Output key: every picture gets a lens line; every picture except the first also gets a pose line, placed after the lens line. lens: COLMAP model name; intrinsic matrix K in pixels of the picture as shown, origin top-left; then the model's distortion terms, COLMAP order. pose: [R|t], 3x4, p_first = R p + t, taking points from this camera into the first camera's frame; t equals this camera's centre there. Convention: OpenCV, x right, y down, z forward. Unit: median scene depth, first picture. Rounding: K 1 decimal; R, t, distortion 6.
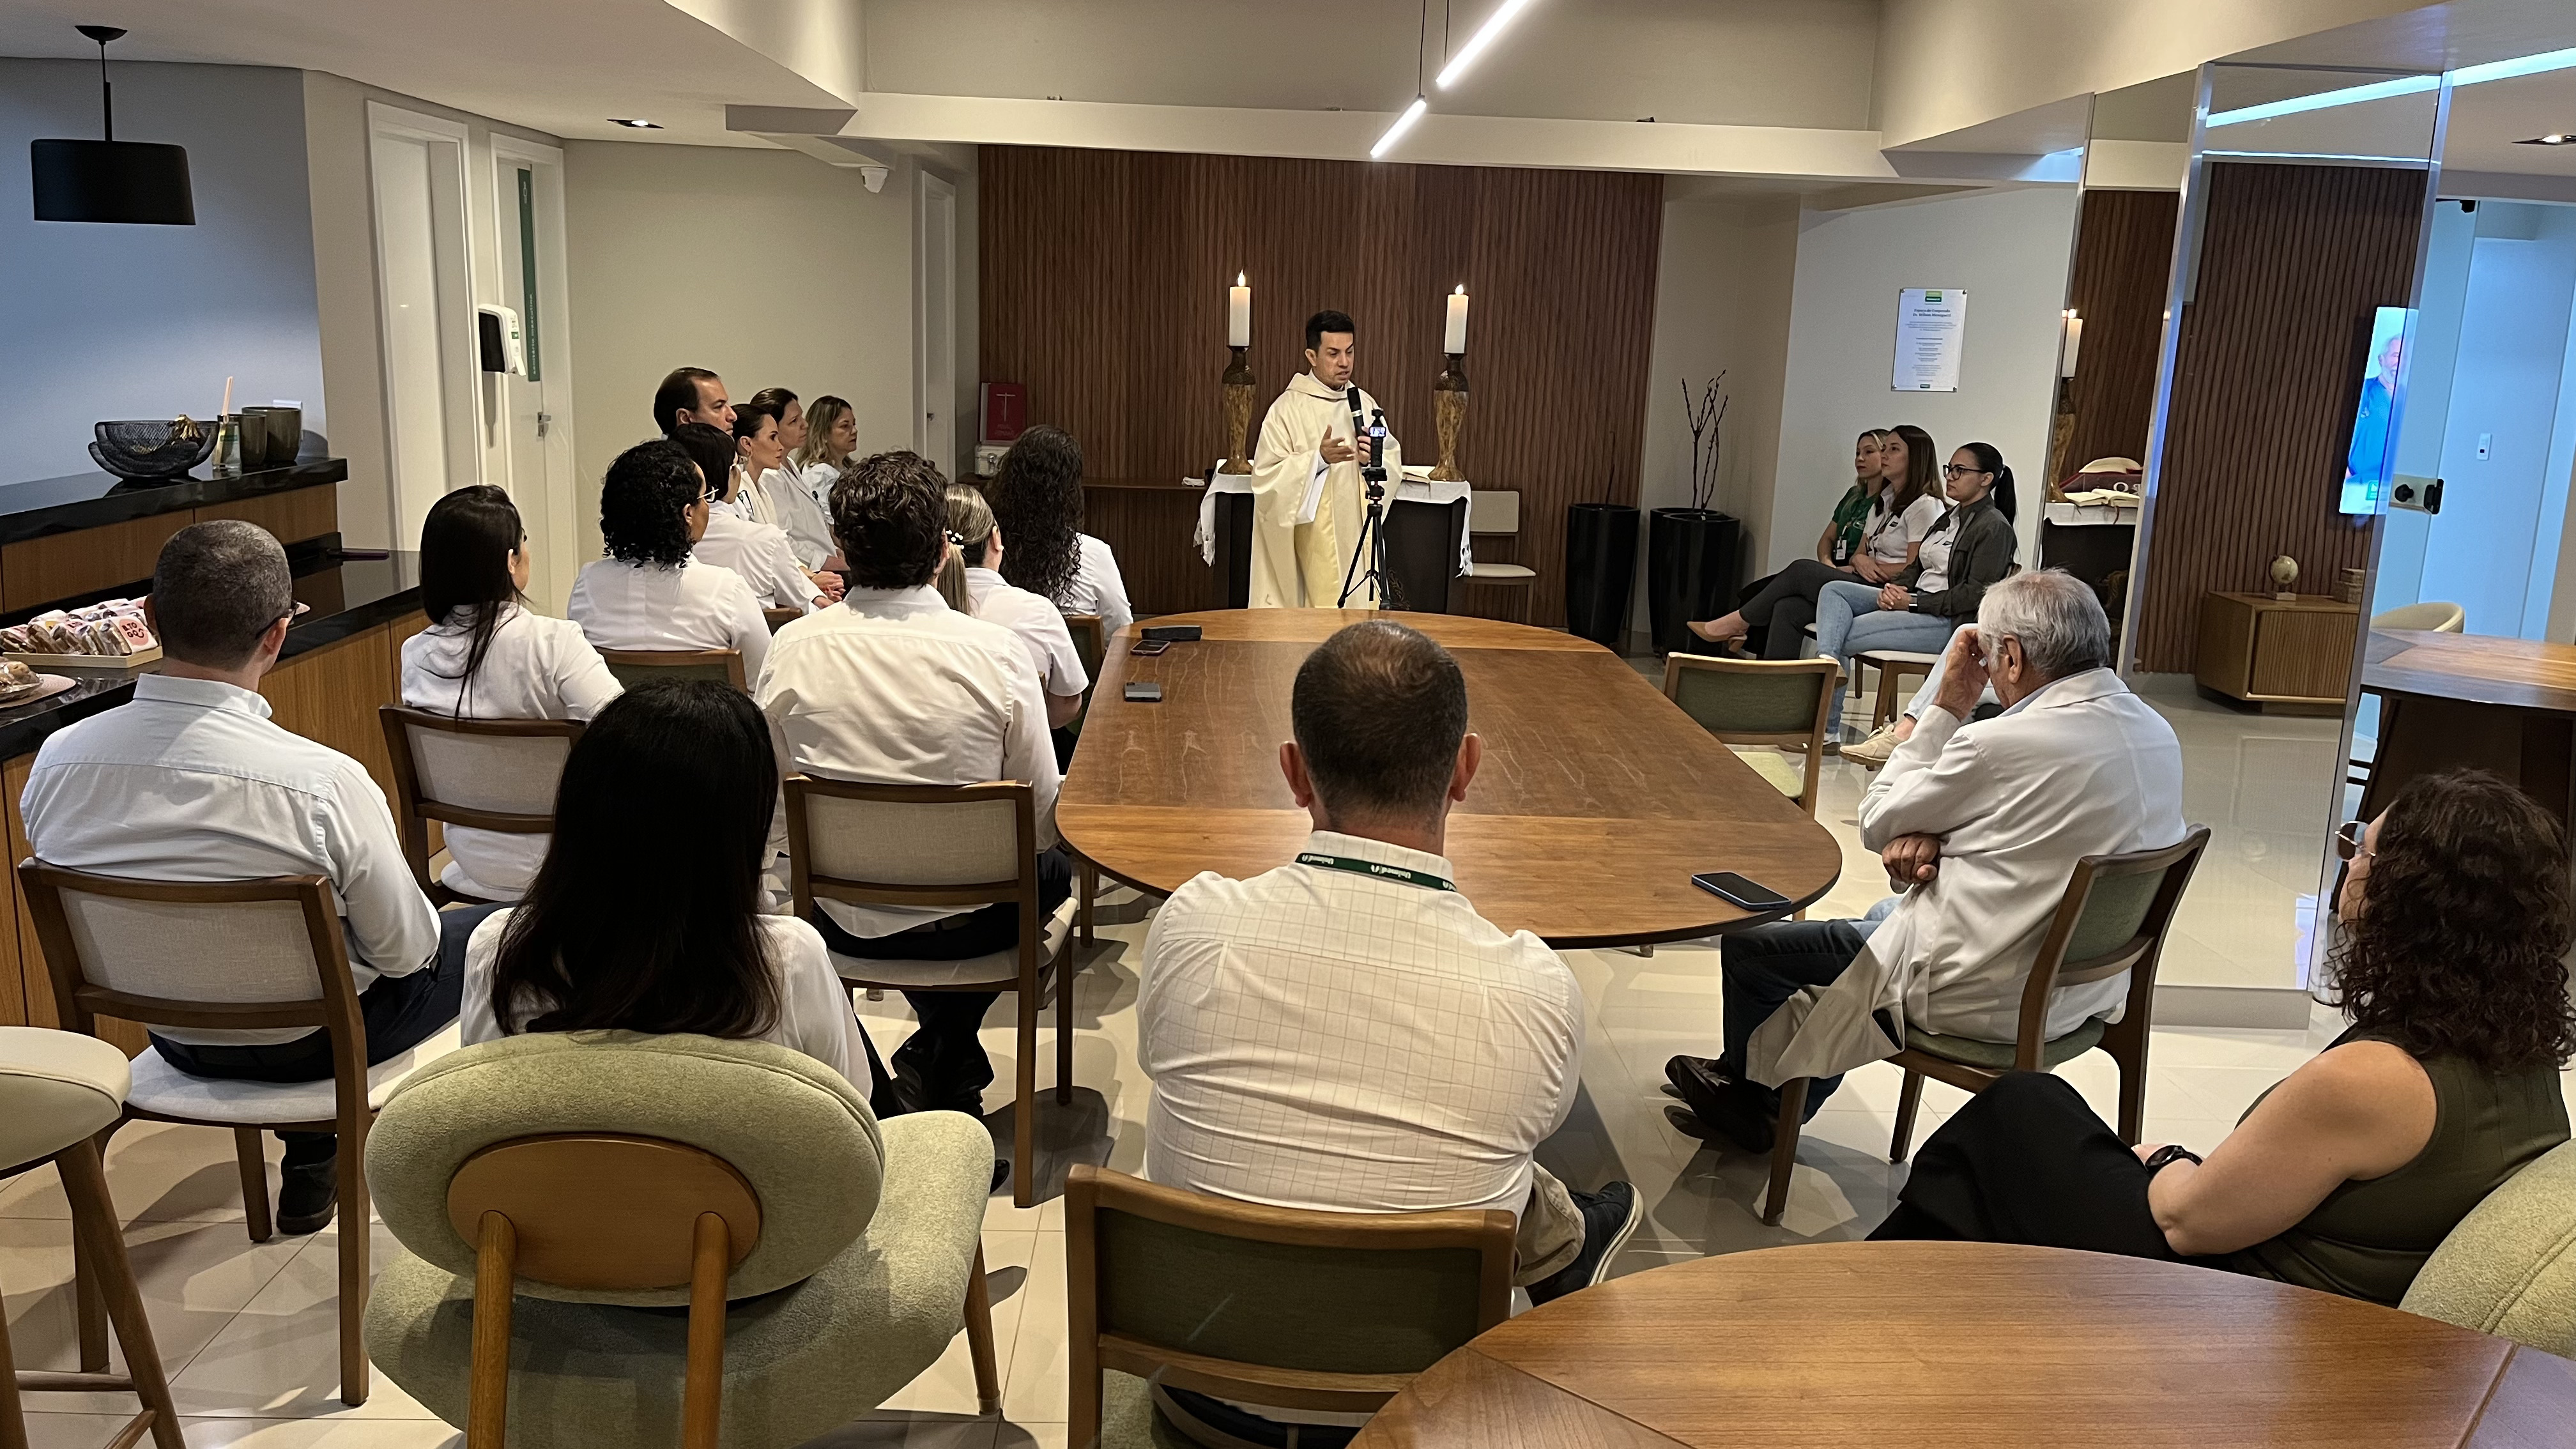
lens RADIAL K [[2009.0, 0, 1288.0], [0, 2009.0, 724.5], [0, 0, 1]] dist [0.048917, -0.059480]
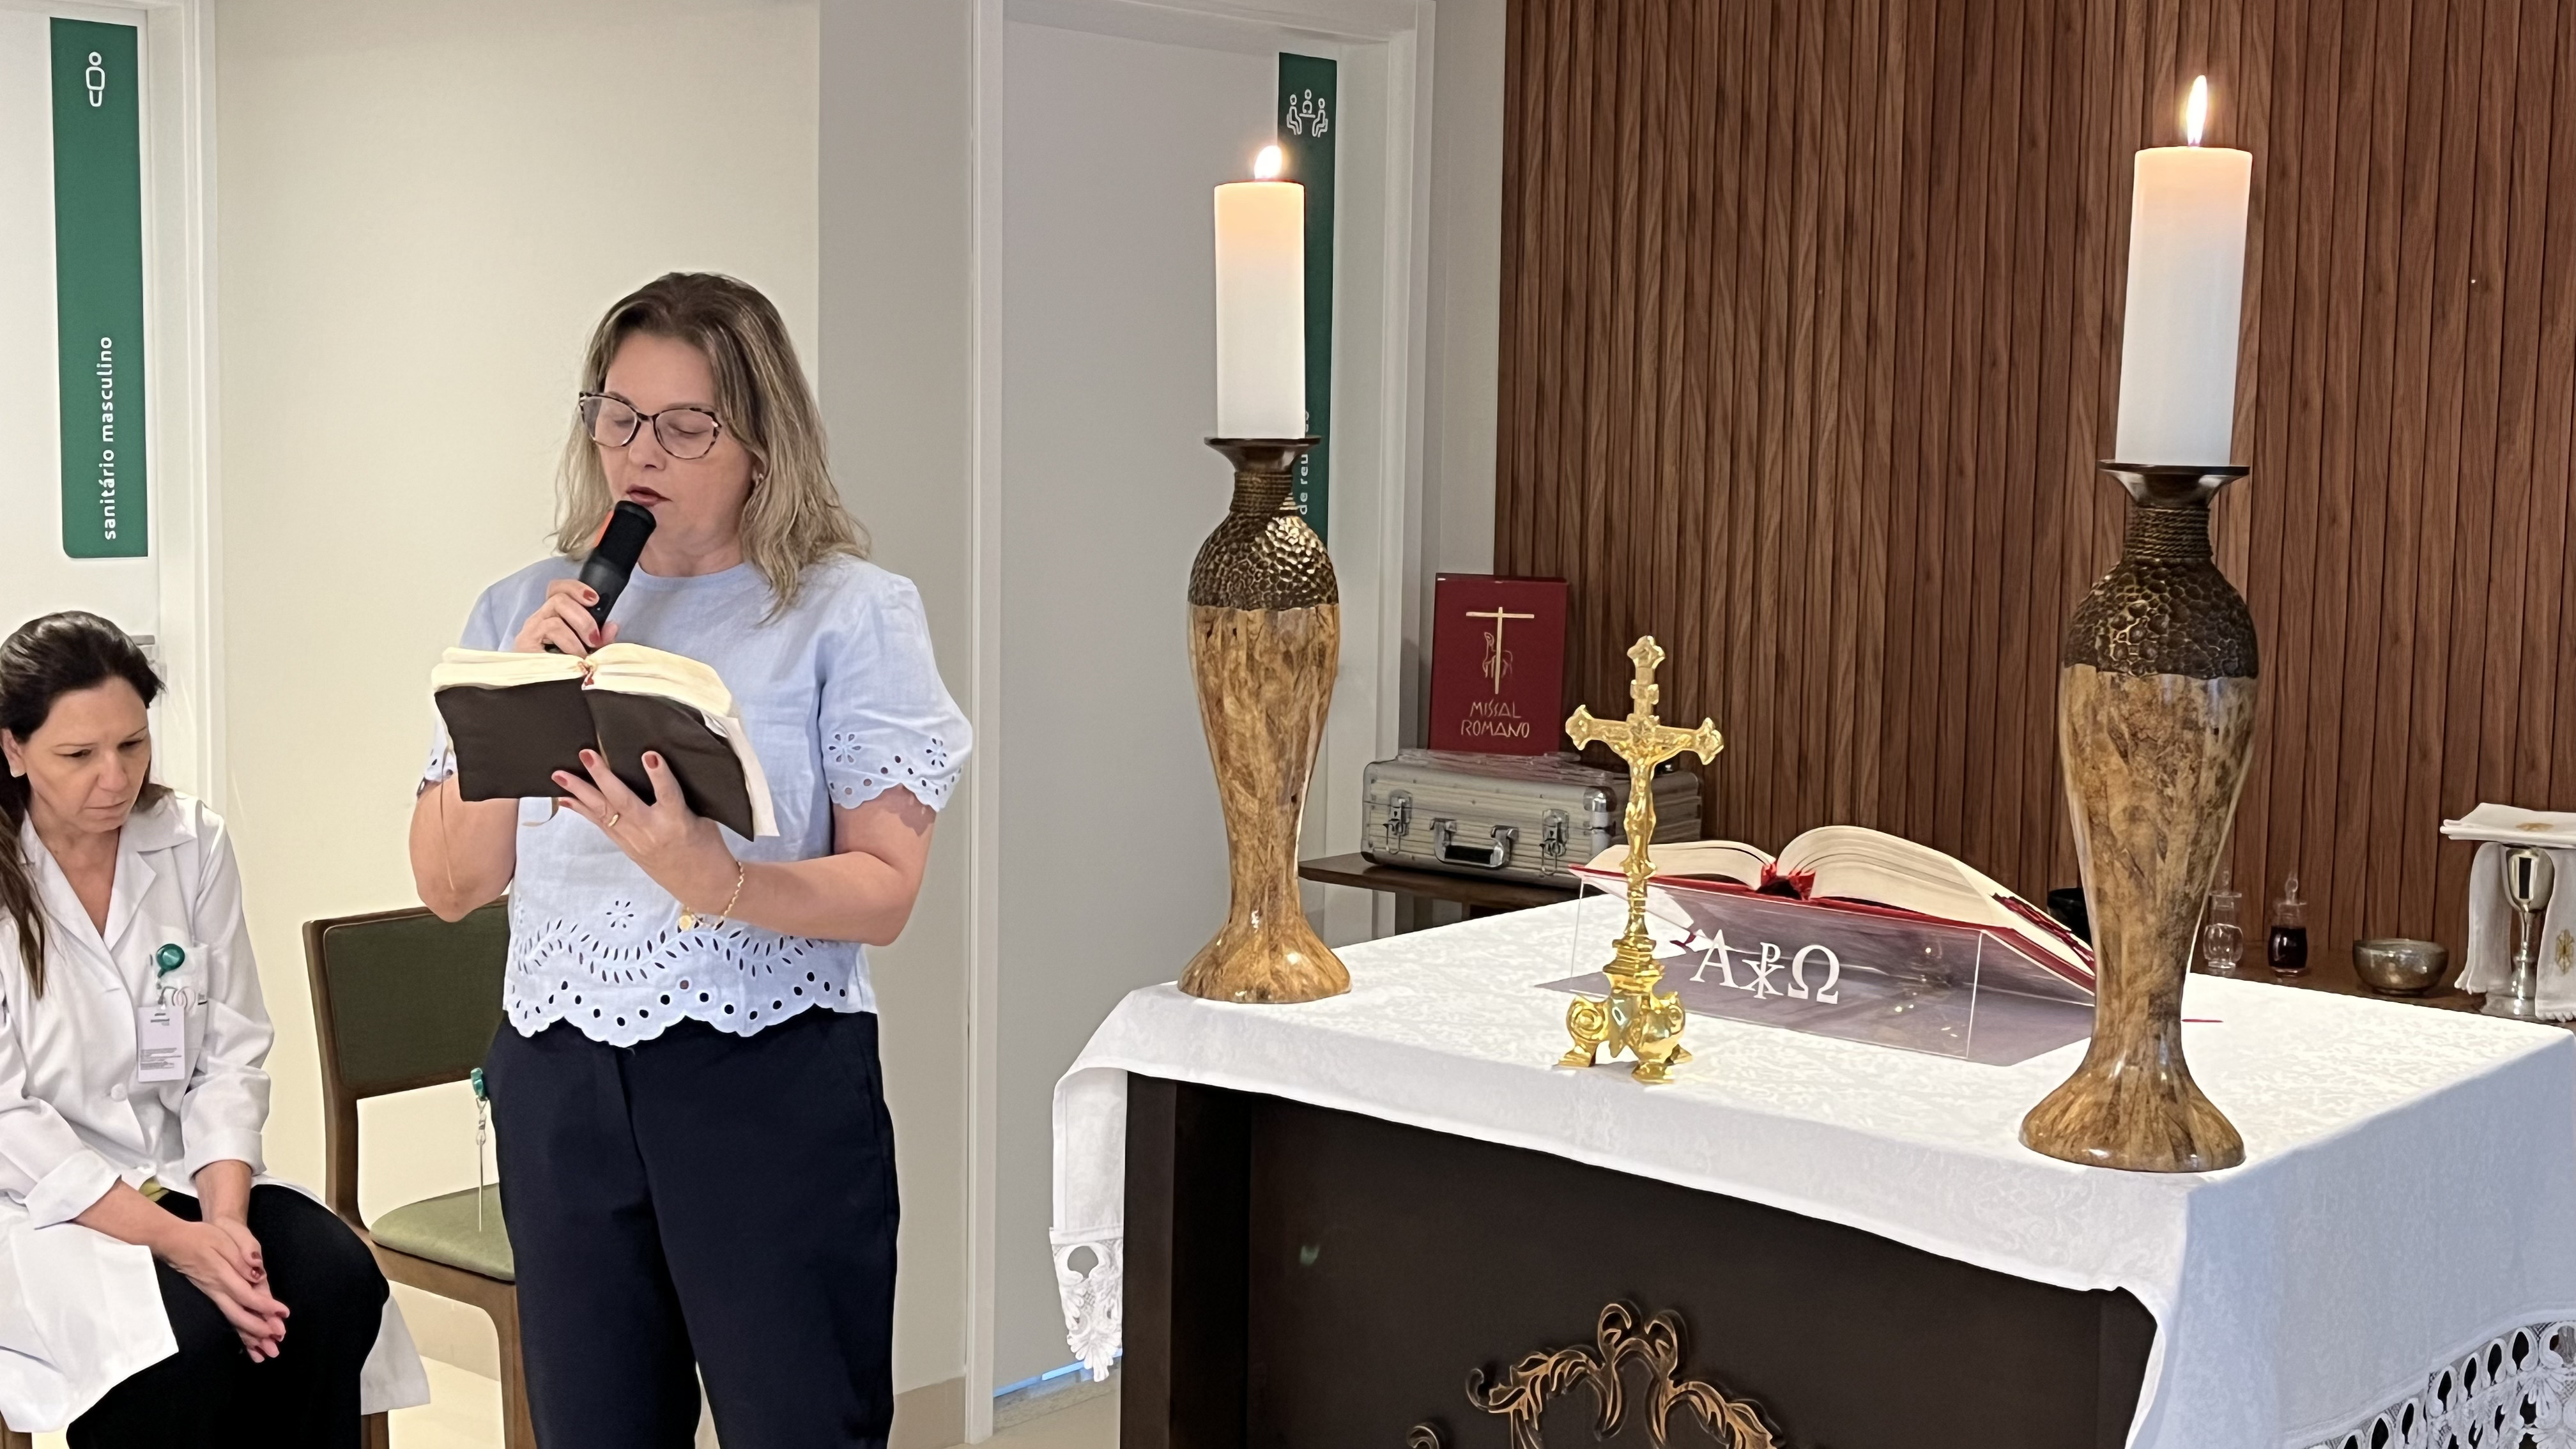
lens RADIAL K [[3166.5, 0, 1288.0], [0, 3166.5, 724.5], [0, 0, 1]] dist [0.238090, -0.855118]
pose [[0.748236, 0.050291, -0.661524, 0.192188], [-0.124944, 0.989962, -0.066061, -0.118151], [0.651561, 0.132082, 0.747009, 0.655277]]
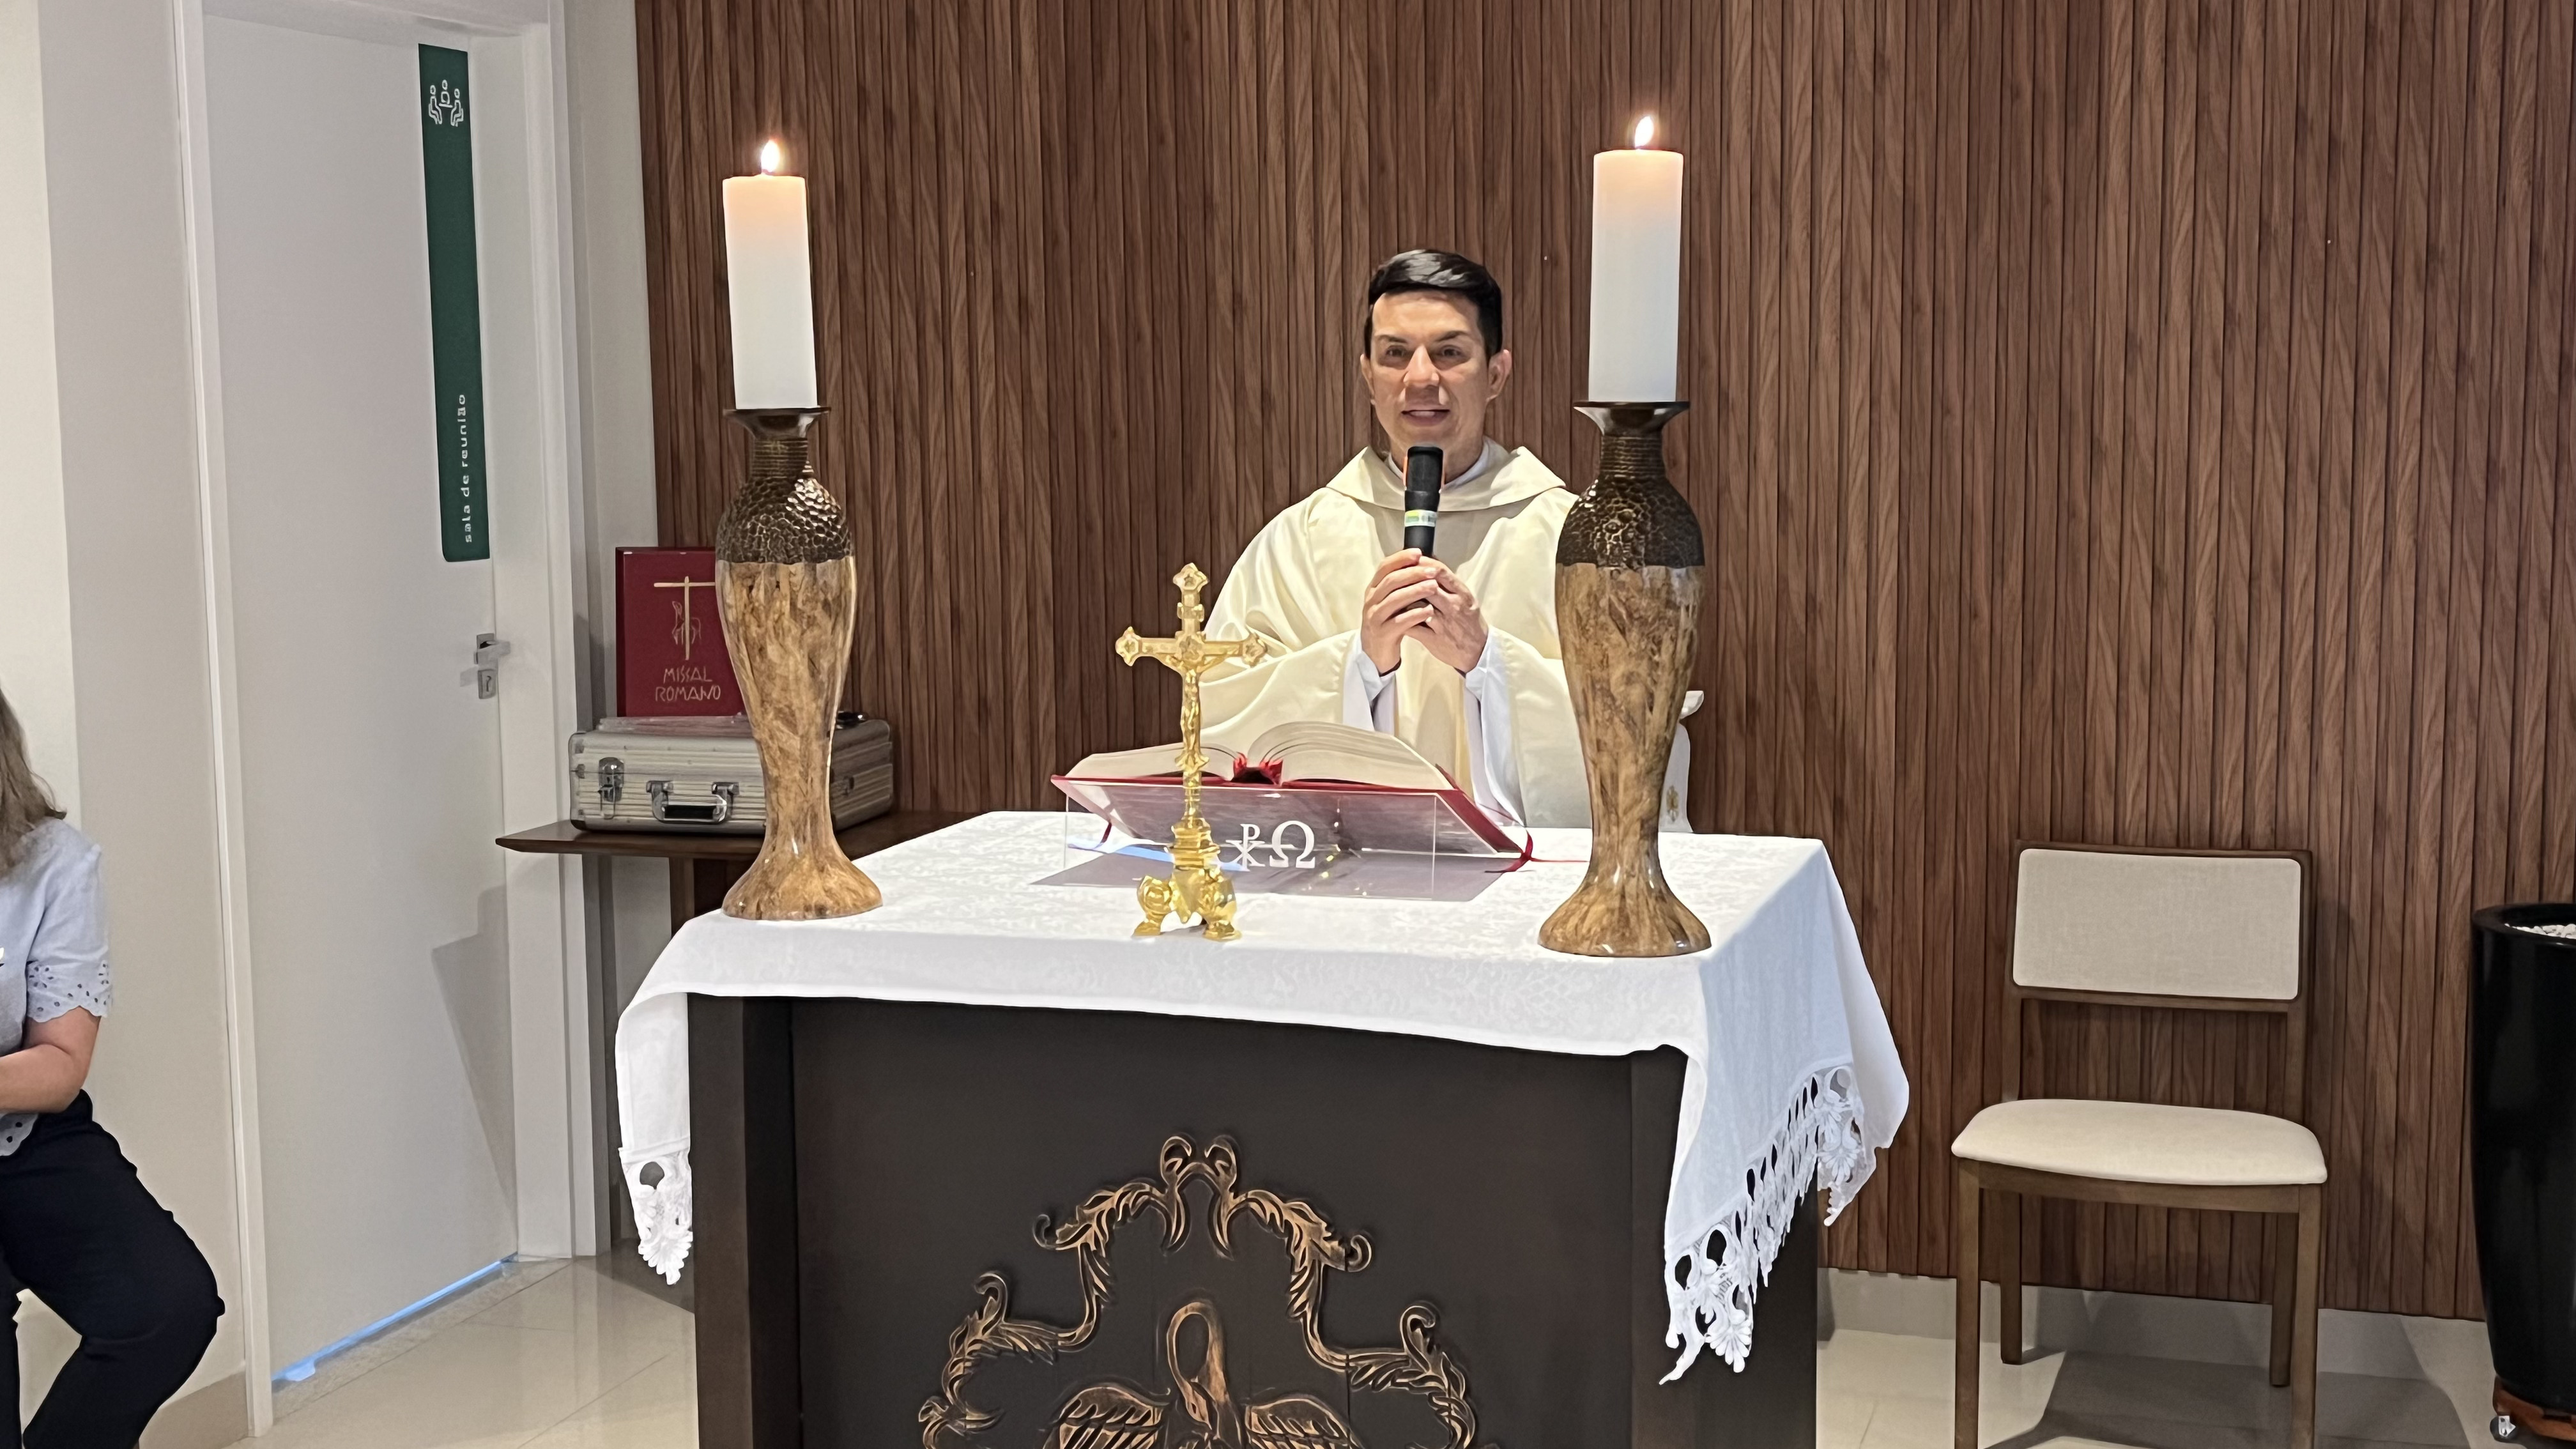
lens RADIAL K [[3166.5, 0, 1288.0], [0, 3166.5, 724.5], [0, 0, 1]] dist [0.238090, -0.855118]
pose [[0.945075, -0.009347, -0.326720, 0.146347], [-0.021483, 0.995653, -0.090626, -0.101828], [0.326147, 0.092667, 0.940766, 0.577719]]
